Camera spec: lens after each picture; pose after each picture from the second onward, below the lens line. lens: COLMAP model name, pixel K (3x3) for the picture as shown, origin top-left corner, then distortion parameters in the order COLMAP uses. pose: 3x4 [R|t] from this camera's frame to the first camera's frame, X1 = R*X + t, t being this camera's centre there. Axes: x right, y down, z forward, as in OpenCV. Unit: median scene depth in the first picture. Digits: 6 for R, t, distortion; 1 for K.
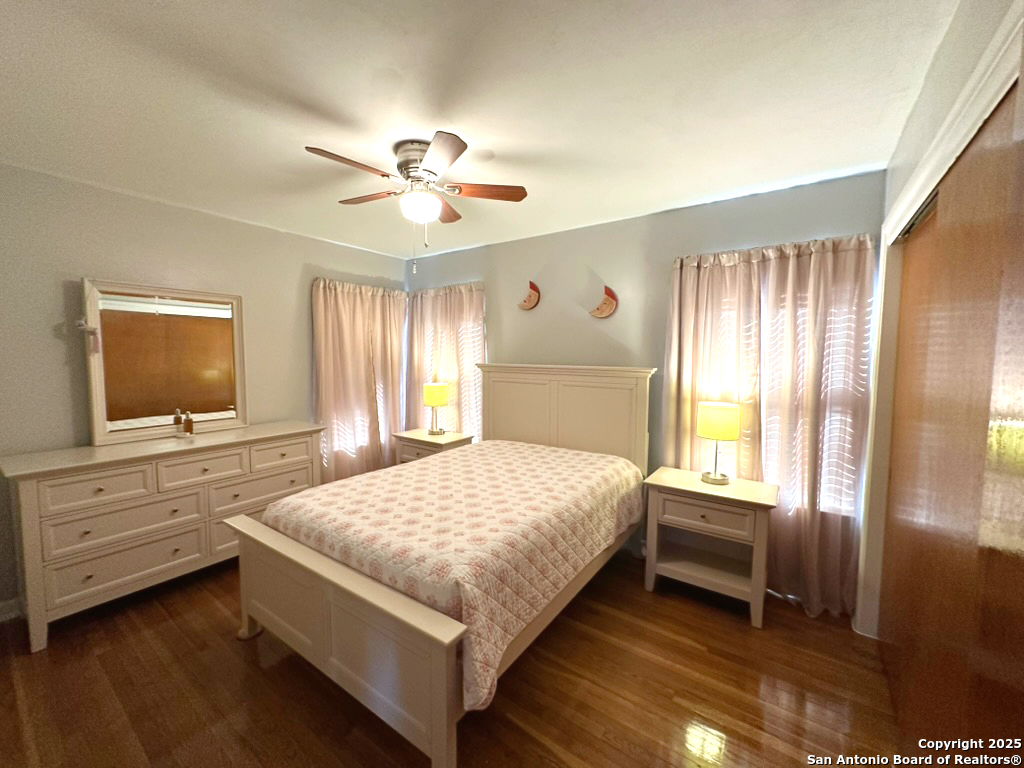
lens RADIAL K [[409.5, 0, 512.0], [0, 409.5, 384.0], [0, 0, 1]] dist [-0.001472, 0.000126]
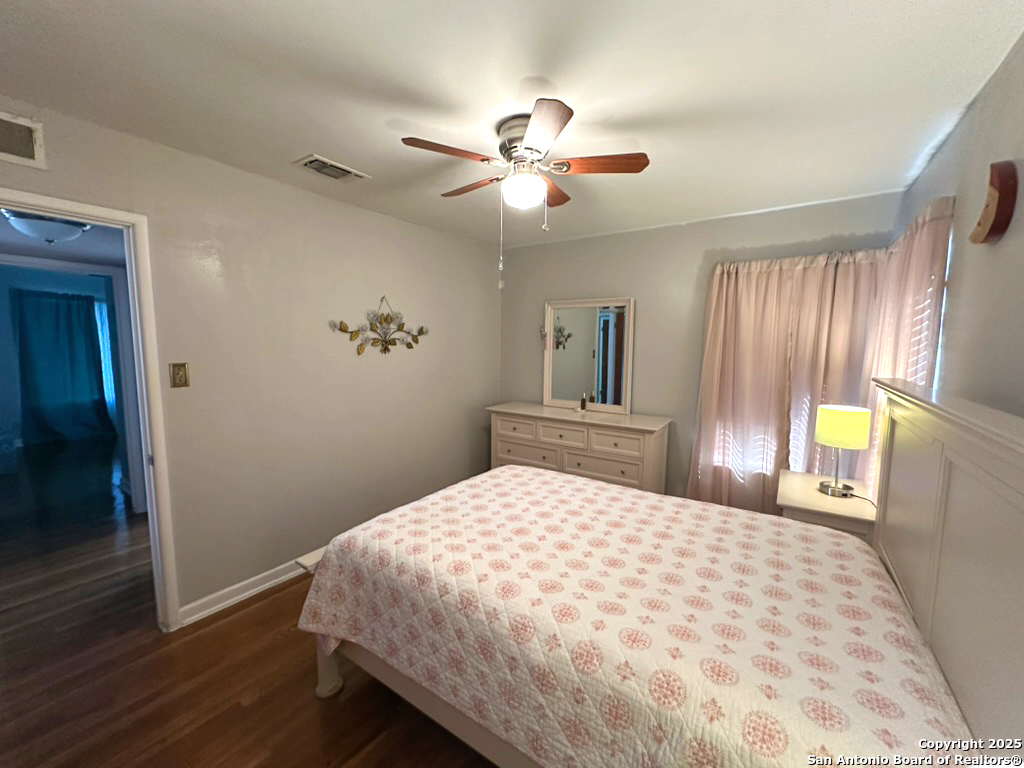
lens RADIAL K [[409.5, 0, 512.0], [0, 409.5, 384.0], [0, 0, 1]] dist [-0.001472, 0.000126]
pose [[0.012460, 0.100817, -0.994827, 0.580812], [-0.081512, 0.991695, 0.099478, -0.082281], [0.996594, 0.079851, 0.020574, 0.807997]]
